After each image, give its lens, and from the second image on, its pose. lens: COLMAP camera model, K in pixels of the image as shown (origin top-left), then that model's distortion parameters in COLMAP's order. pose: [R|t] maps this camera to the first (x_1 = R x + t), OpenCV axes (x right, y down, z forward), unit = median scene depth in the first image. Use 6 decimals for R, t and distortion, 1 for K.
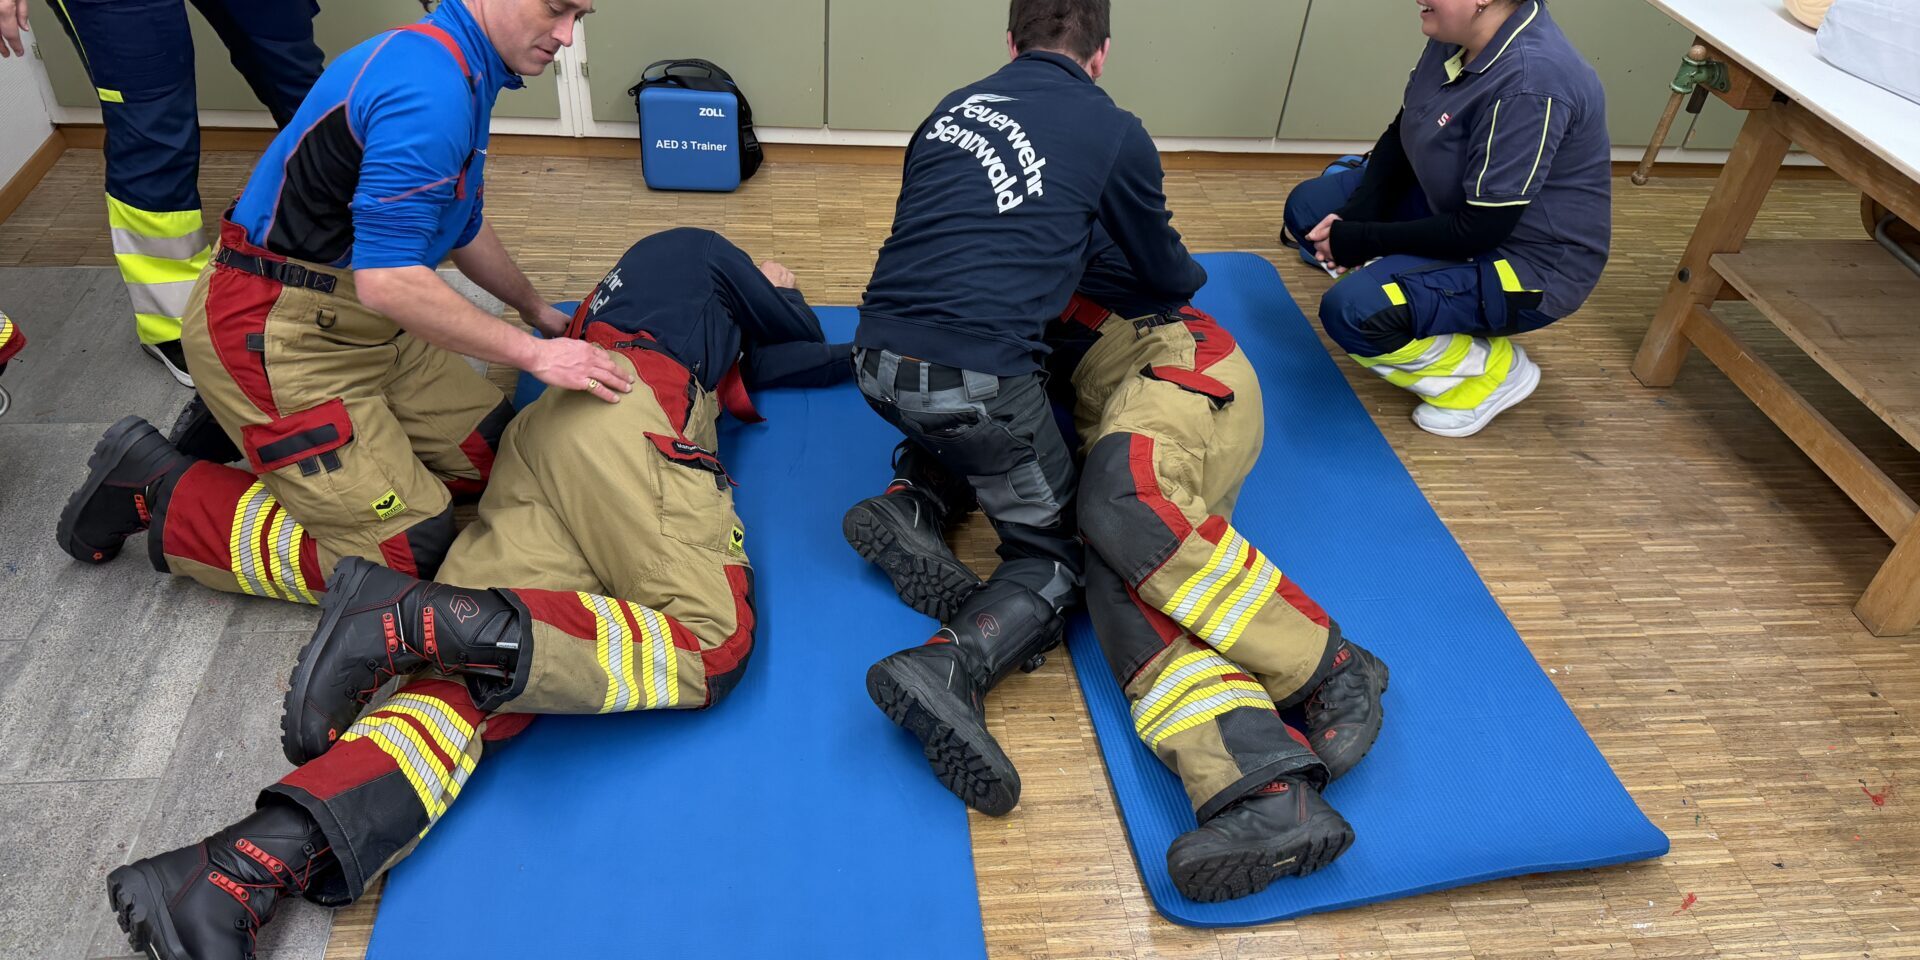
lens RADIAL K [[1344.5, 0, 957.3], [0, 1344.5, 475.3], [0, 0, 1]] dist [-0.051035, 0.023946]
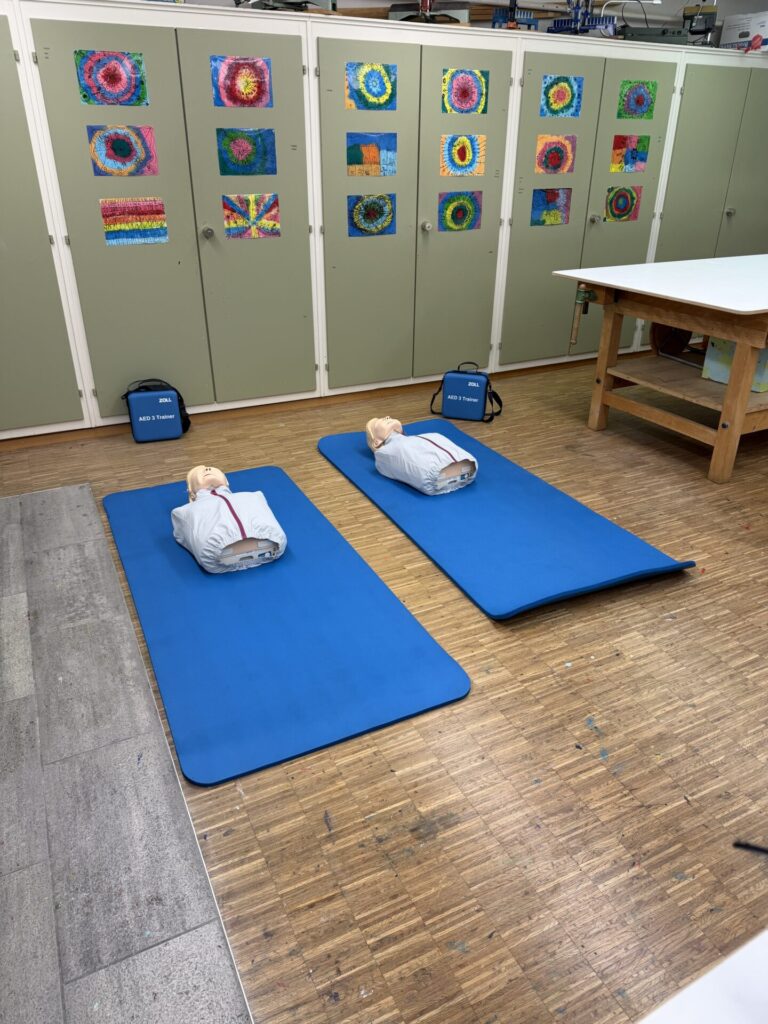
lens RADIAL K [[724.7, 0, 381.9], [0, 724.7, 512.6], [0, 0, 1]] dist [0.004432, -0.018496]
pose [[0.935878, -0.212781, 0.280813, -0.224336], [0.266431, 0.948939, -0.168905, 0.176194], [-0.230535, 0.232892, 0.944783, -0.103302]]
